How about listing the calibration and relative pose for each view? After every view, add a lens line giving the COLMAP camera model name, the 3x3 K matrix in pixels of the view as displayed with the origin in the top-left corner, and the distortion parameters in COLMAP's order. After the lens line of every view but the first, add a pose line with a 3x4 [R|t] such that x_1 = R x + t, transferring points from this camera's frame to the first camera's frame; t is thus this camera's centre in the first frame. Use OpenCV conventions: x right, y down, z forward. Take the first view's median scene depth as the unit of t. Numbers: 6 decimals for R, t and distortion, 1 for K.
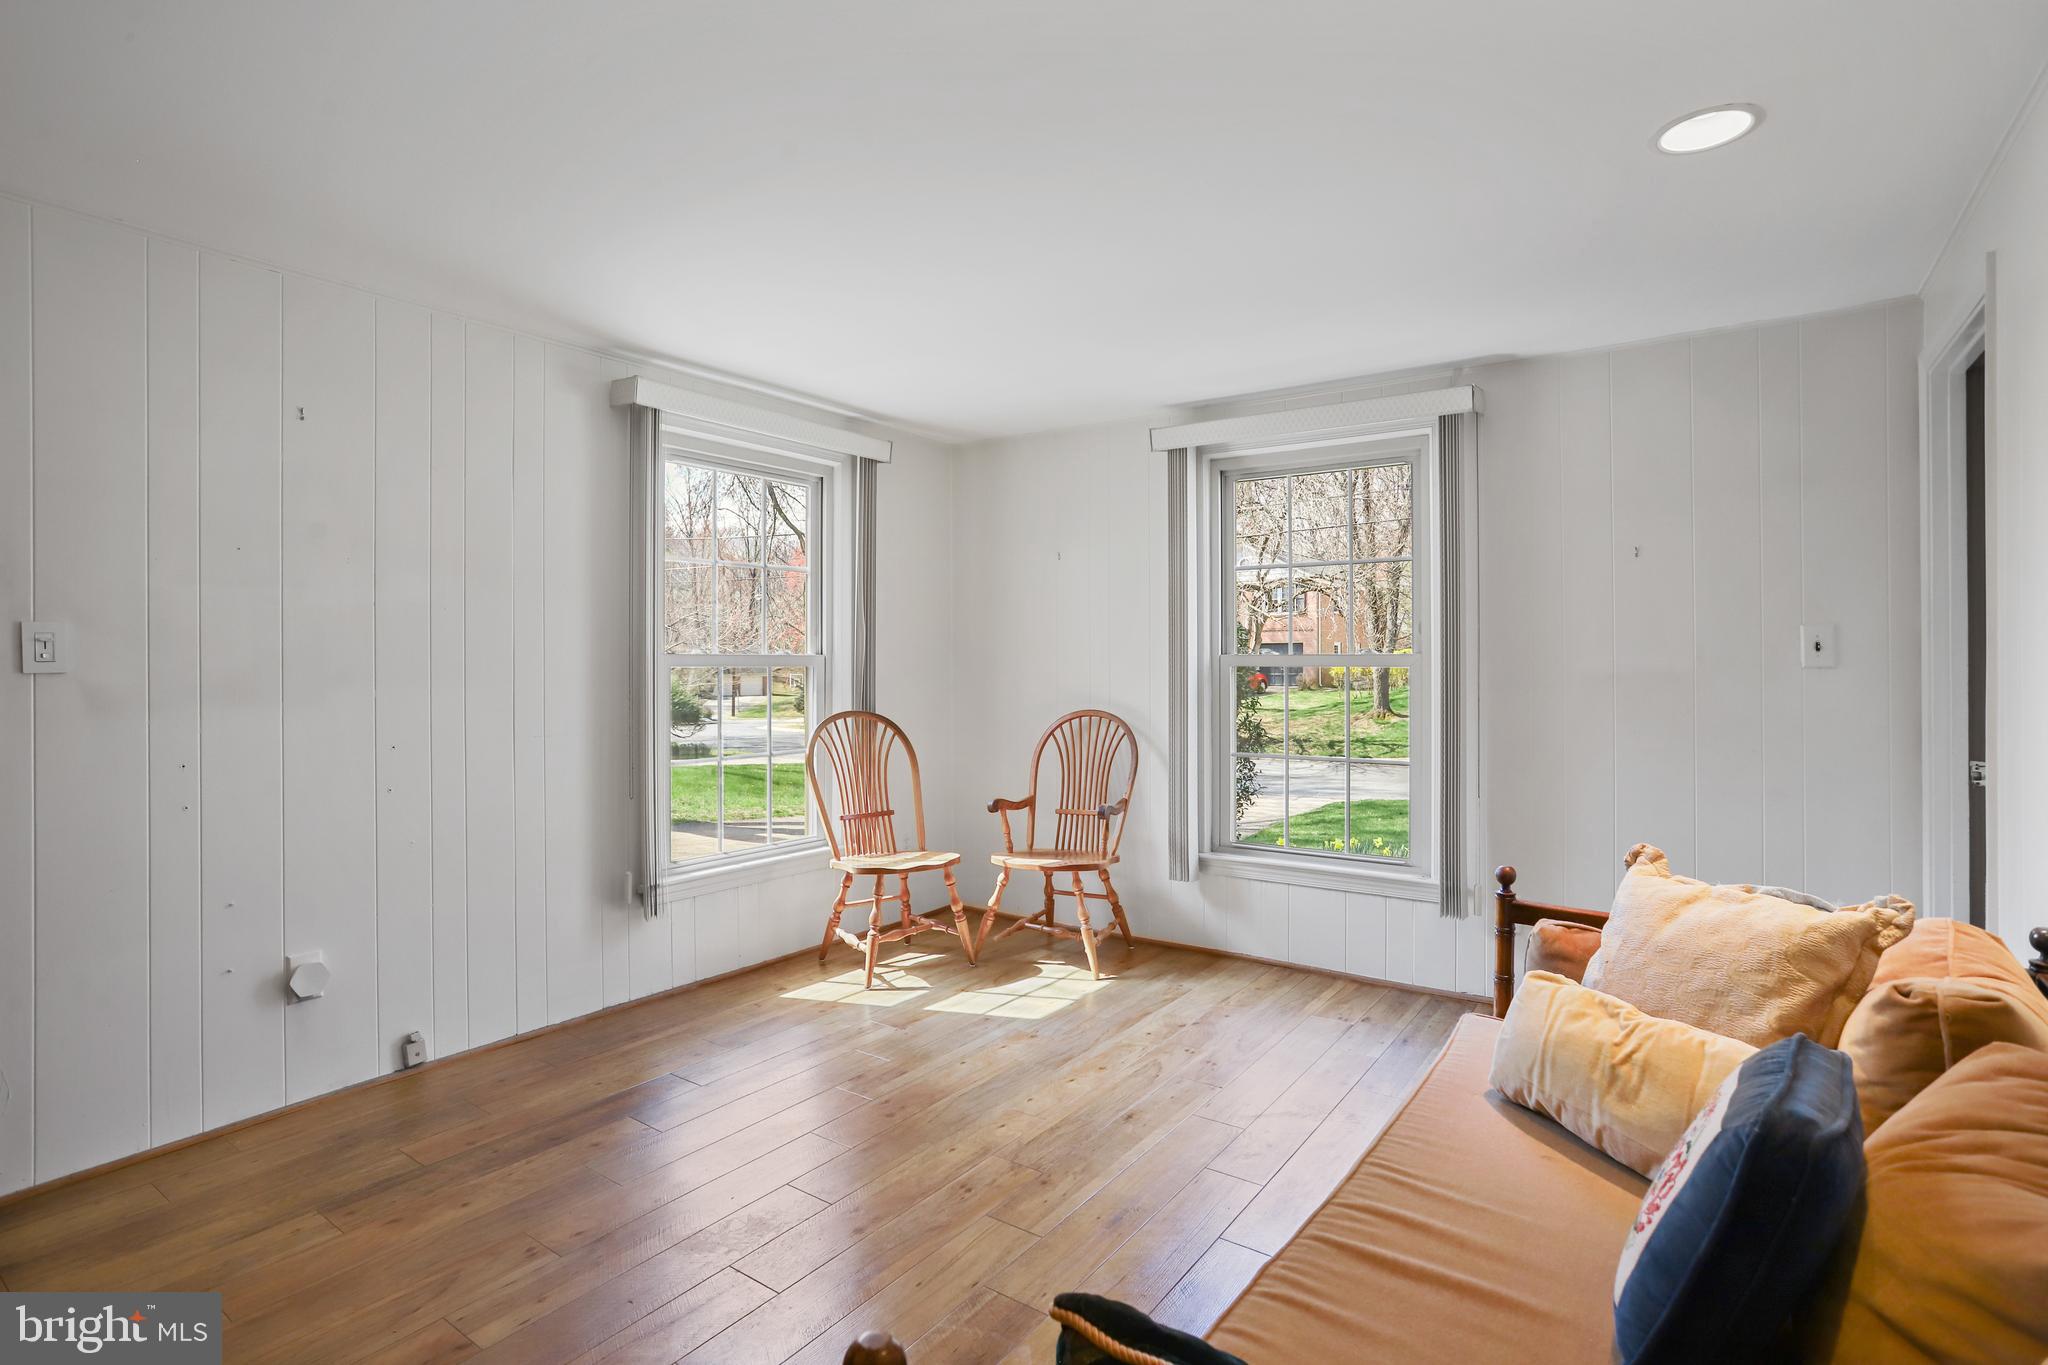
lens RADIAL K [[1020.1, 0, 1049.9], [0, 1020.1, 650.0], [0, 0, 1]] dist [-0.058405, 0.032139]
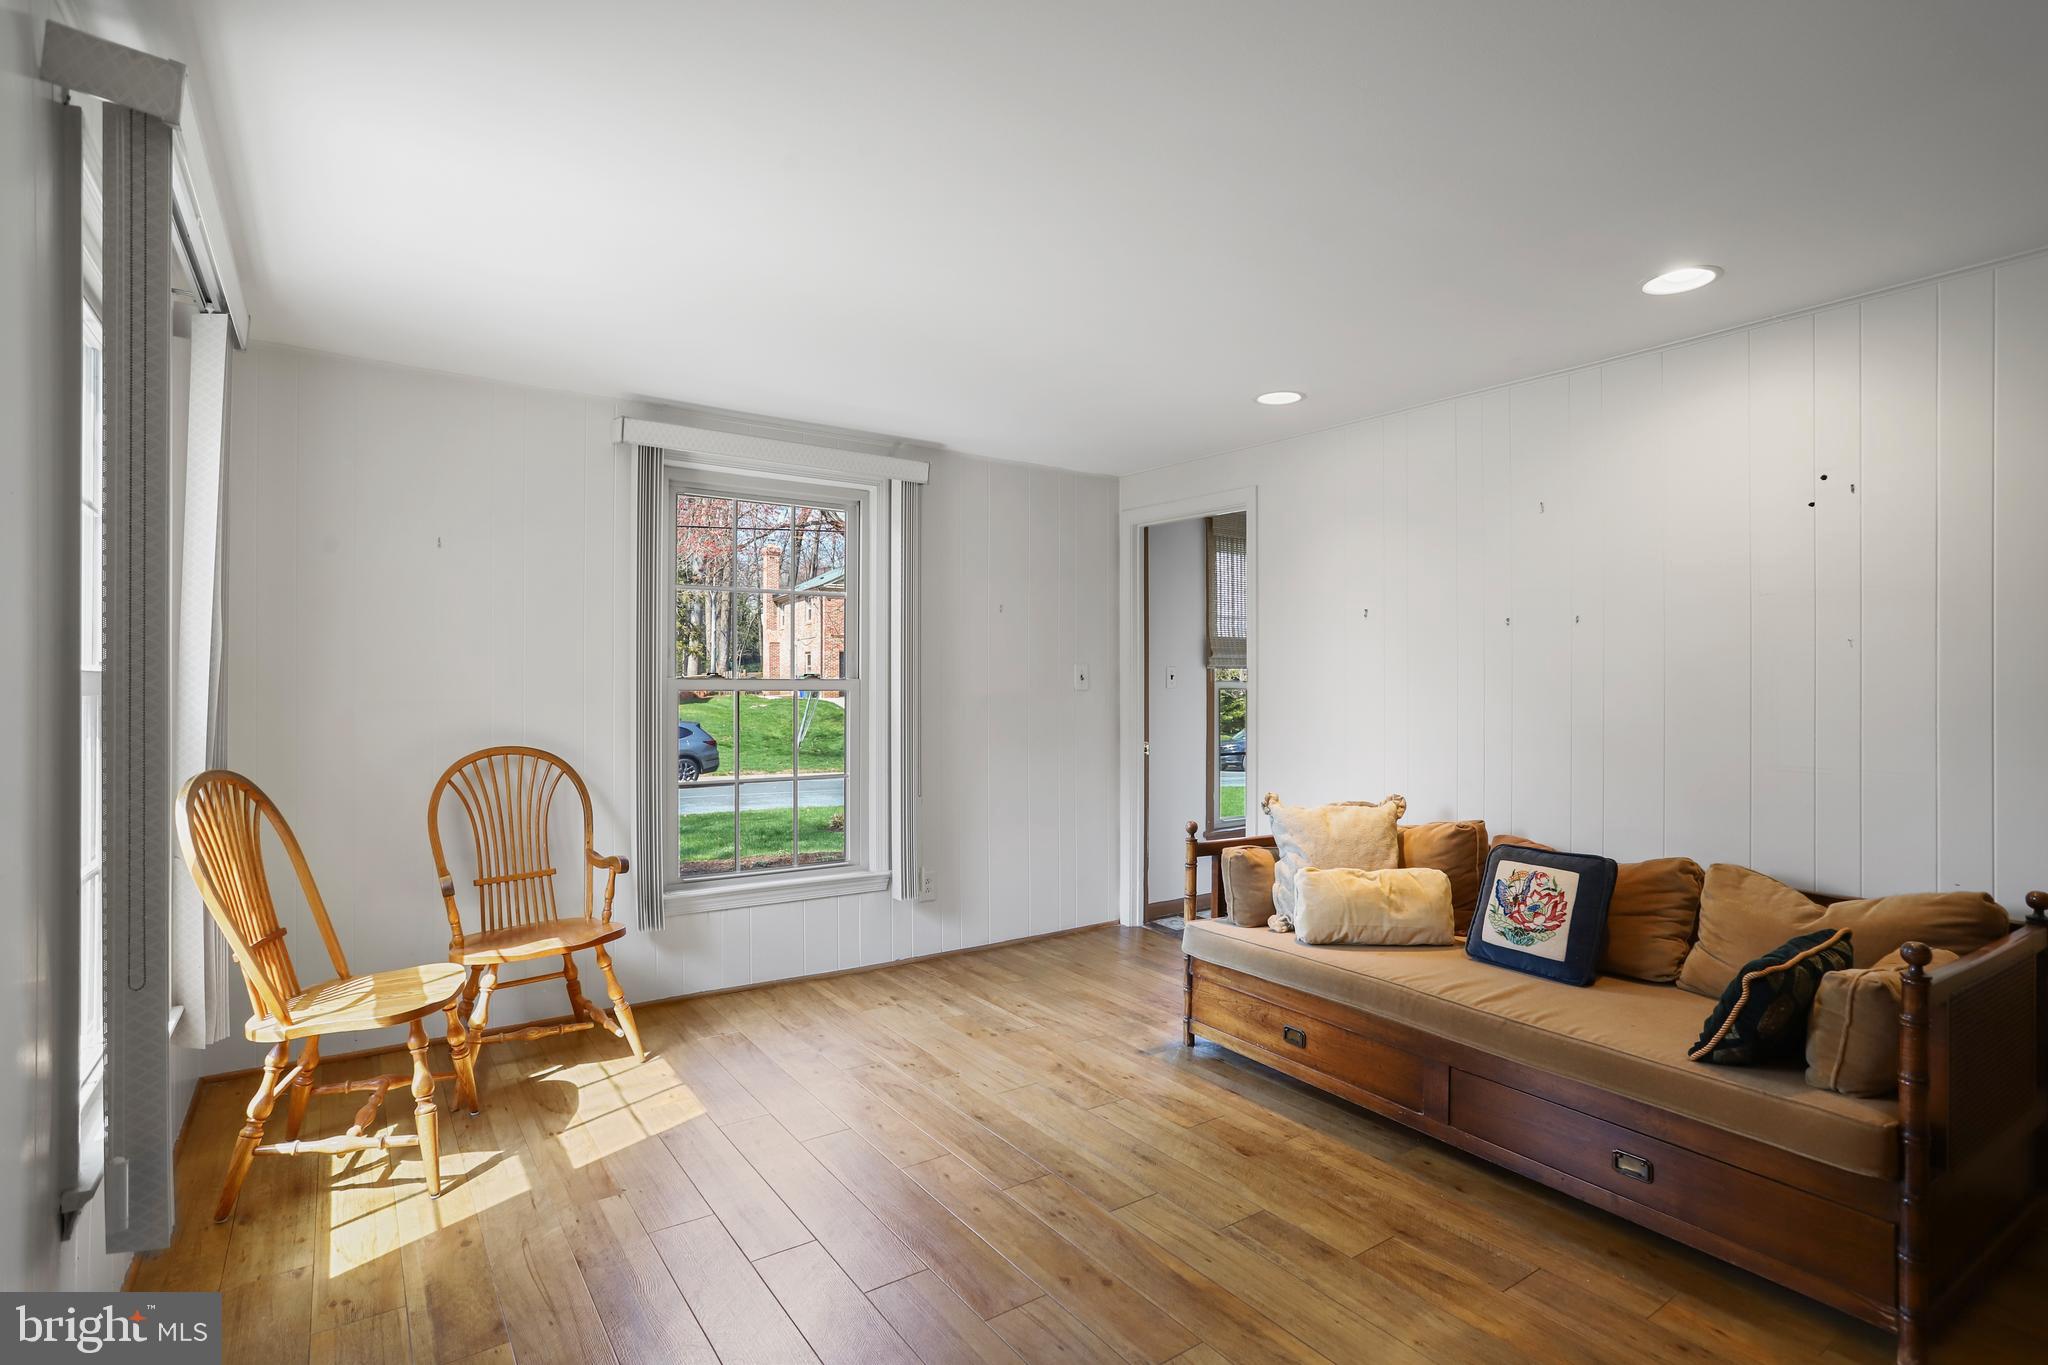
lens RADIAL K [[1020.1, 0, 1049.9], [0, 1020.1, 650.0], [0, 0, 1]] dist [-0.058405, 0.032139]
pose [[0.306636, 0.028362, 0.951404, -0.676025], [-0.027925, 0.999394, -0.020792, -0.011229], [-0.951417, -0.020193, 0.307242, 0.439535]]
